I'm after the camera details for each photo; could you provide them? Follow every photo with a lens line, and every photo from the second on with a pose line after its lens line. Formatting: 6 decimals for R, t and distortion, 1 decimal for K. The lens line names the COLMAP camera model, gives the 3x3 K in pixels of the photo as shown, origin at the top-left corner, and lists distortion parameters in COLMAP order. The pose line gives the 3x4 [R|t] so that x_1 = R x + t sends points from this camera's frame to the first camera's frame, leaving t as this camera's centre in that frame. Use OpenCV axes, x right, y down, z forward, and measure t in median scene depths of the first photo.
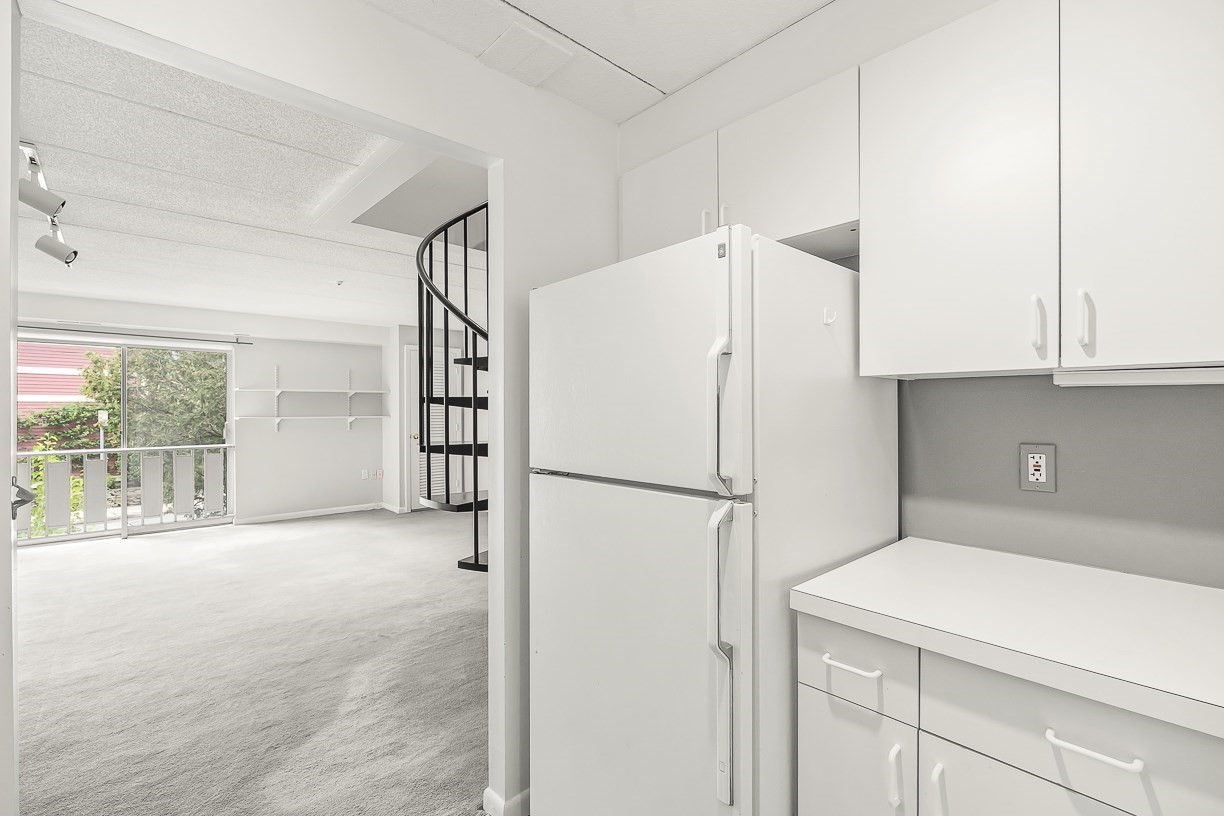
lens RADIAL K [[559.2, 0, 592.5], [0, 559.2, 409.2], [0, 0, 1]] dist [-0.001570, -0.000727]
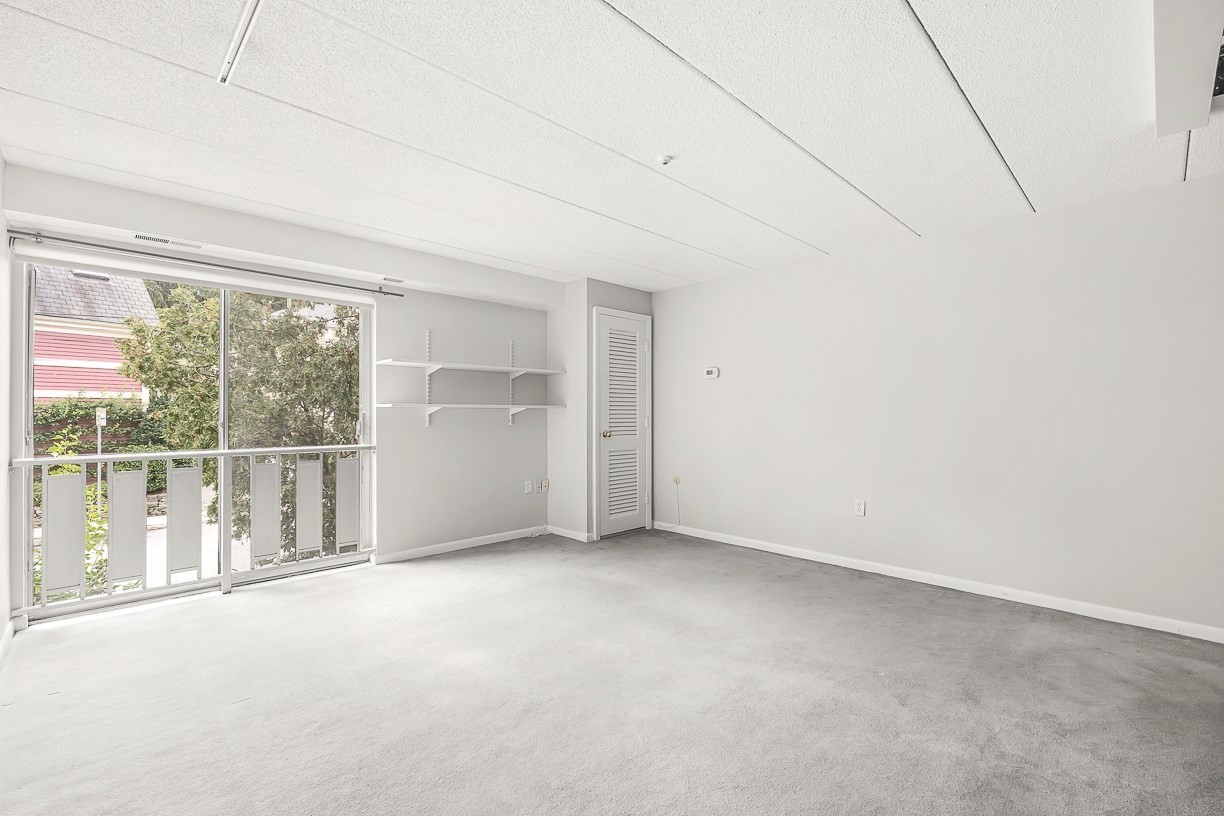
lens RADIAL K [[559.2, 0, 592.5], [0, 559.2, 409.2], [0, 0, 1]] dist [-0.001570, -0.000727]
pose [[0.999482, 0.002599, 0.032090, -0.357962], [-0.002373, 0.999972, -0.007070, 0.022054], [-0.032108, 0.006990, 0.999460, 0.284152]]
